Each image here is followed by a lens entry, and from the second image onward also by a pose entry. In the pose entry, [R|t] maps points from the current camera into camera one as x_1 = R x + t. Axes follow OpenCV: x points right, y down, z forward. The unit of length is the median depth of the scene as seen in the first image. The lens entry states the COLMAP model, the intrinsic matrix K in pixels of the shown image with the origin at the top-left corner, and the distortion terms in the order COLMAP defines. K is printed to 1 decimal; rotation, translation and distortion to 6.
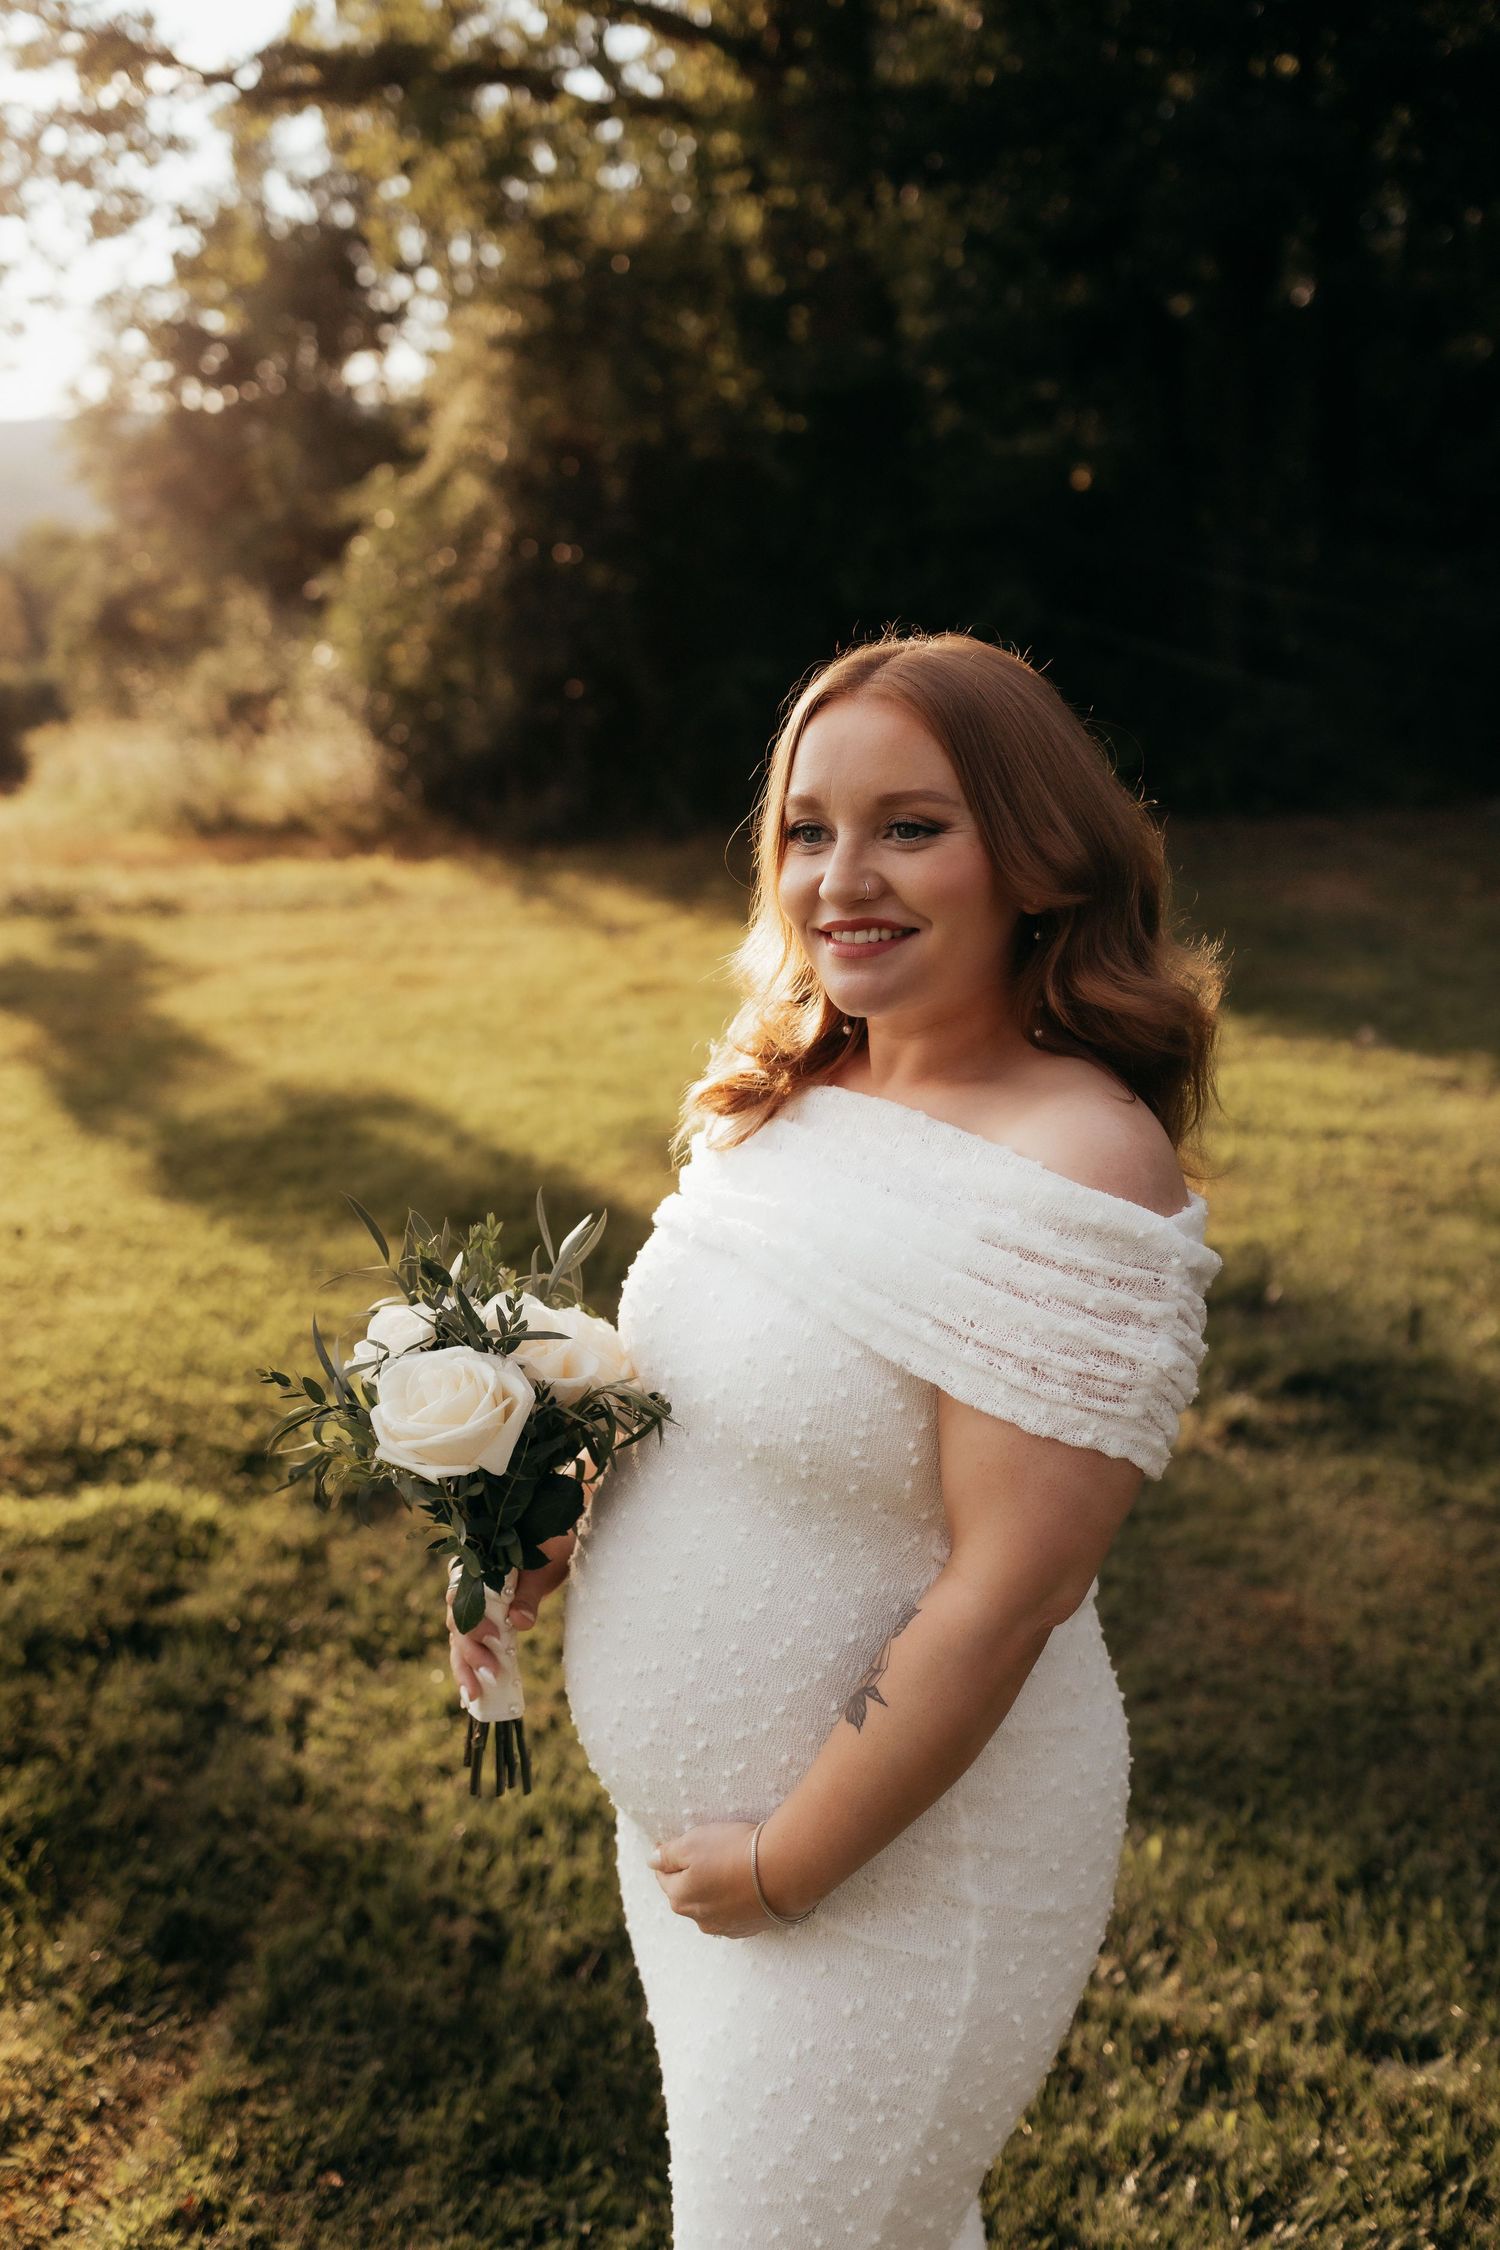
lens RADIAL K [[2283.4, 0, 758.9], [0, 2283.4, 1110.4], [0, 0, 1]] dist [0.030828, 0.000000]
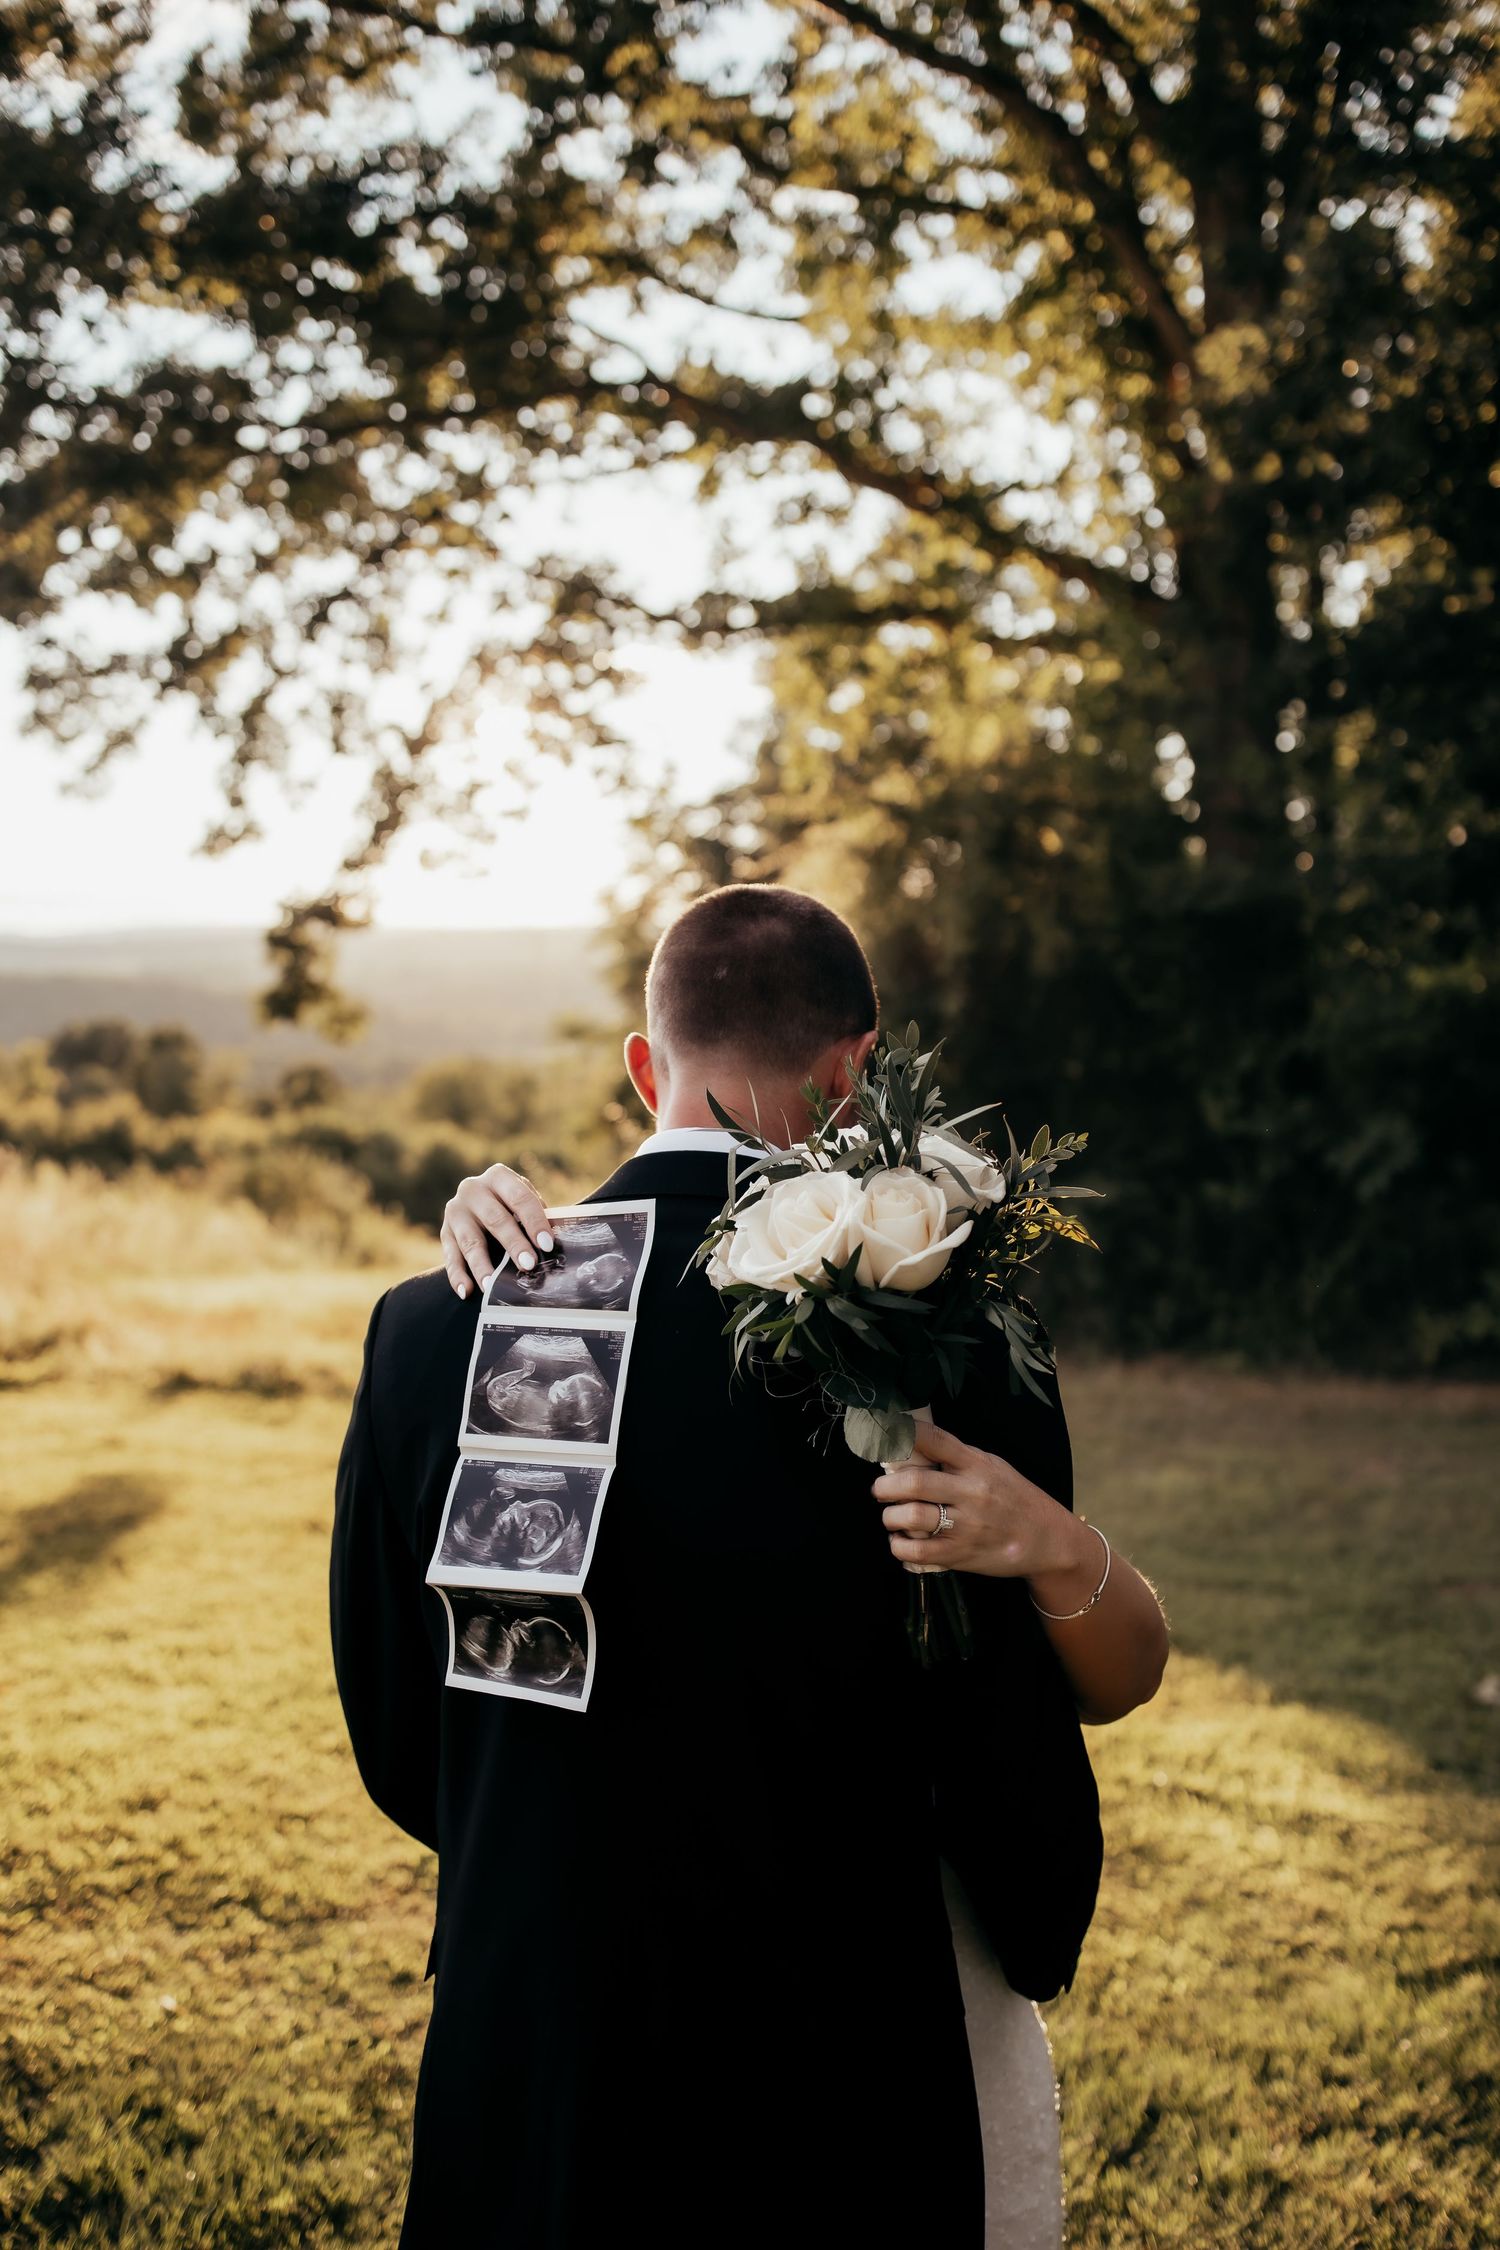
lens RADIAL K [[2283.4, 0, 753.2], [0, 2283.4, 1106.1], [0, 0, 1]] dist [0.030828, 0.000000]
pose [[0.963679, 0.051124, -0.262124, 0.093782], [-0.106771, 0.973406, -0.202684, -0.017526], [0.244791, 0.223310, 0.943509, 0.058810]]
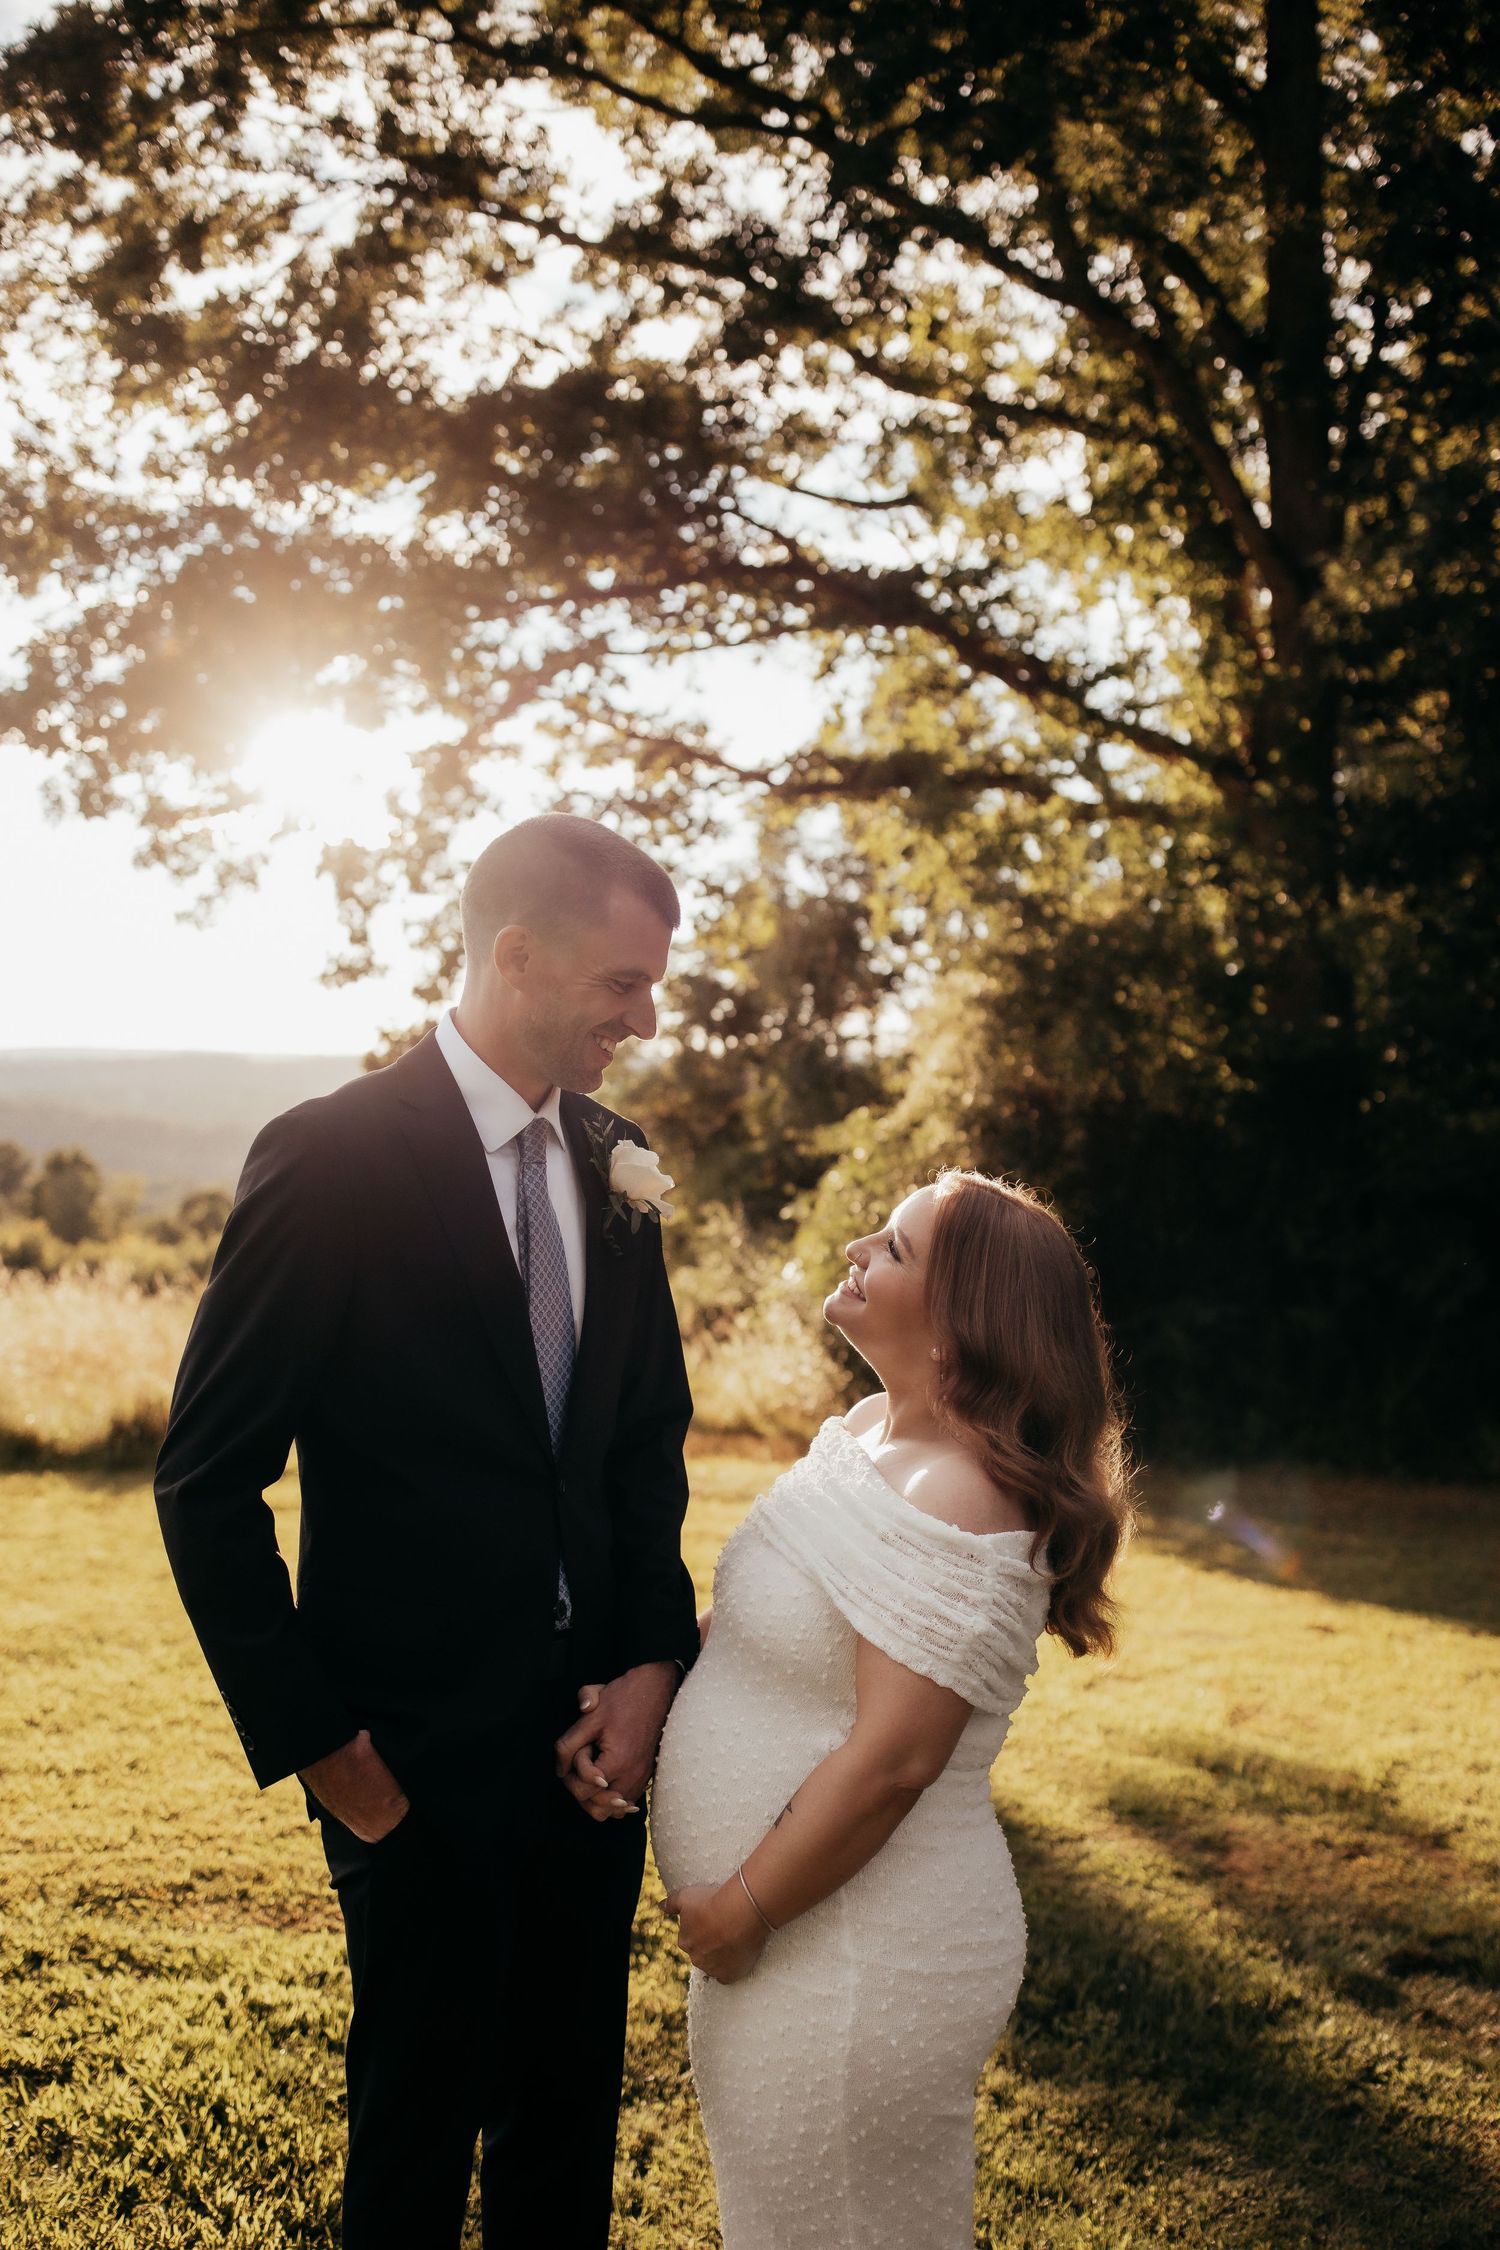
lens RADIAL K [[2283.4, 0, 781.7], [0, 2283.4, 1136.6], [0, 0, 1]] dist [0.030828, 0.000000]
pose [[0.979534, 0.057772, -0.192810, 0.008502], [-0.106953, 0.960890, -0.255444, 0.013460], [0.170512, 0.270838, 0.947403, -0.028506]]
